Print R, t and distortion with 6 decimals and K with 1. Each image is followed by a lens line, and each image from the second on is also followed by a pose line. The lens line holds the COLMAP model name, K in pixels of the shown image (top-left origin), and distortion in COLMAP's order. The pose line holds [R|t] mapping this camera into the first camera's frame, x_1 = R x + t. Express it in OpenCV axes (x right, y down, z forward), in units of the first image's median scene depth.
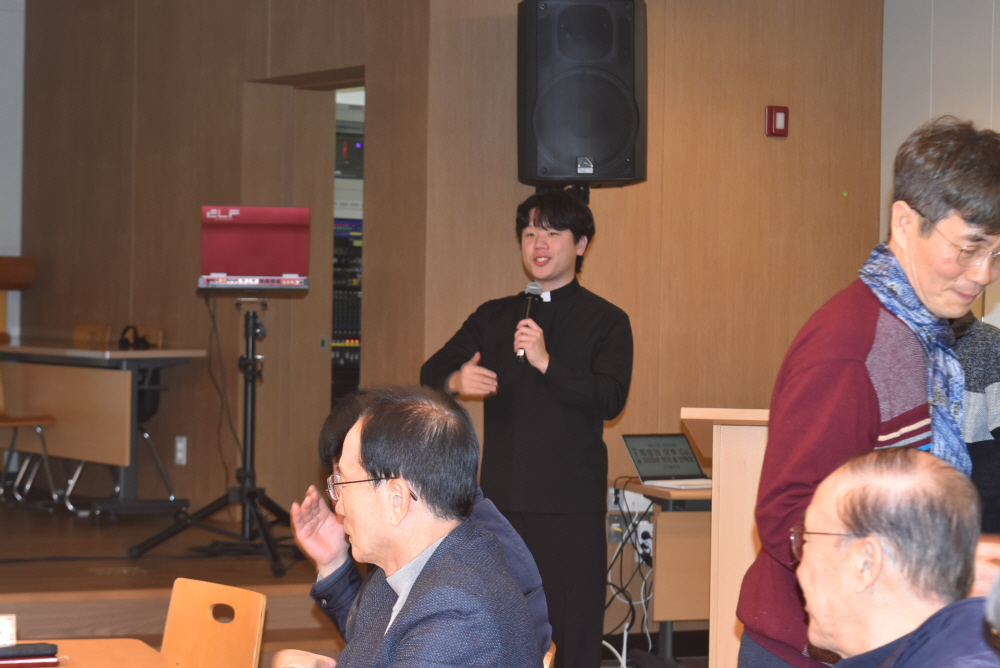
lens RADIAL K [[2310.6, 0, 498.1], [0, 2310.6, 337.1], [0, 0, 1]] dist [-0.094669, 0.000000]
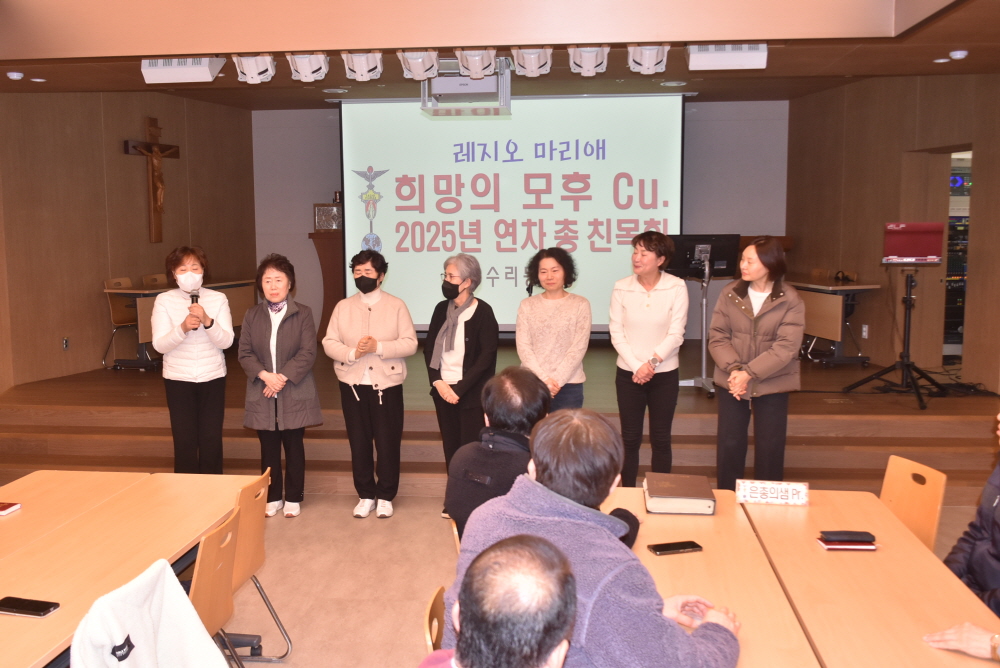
lens RADIAL K [[968.8, 0, 493.6], [0, 968.8, 333.0], [0, 0, 1]] dist [-0.012860, 0.000000]
pose [[0.885991, 0.031980, -0.462599, -0.037108], [0.013208, 0.995474, 0.094115, -0.043768], [0.463515, -0.089495, 0.881558, 0.087962]]
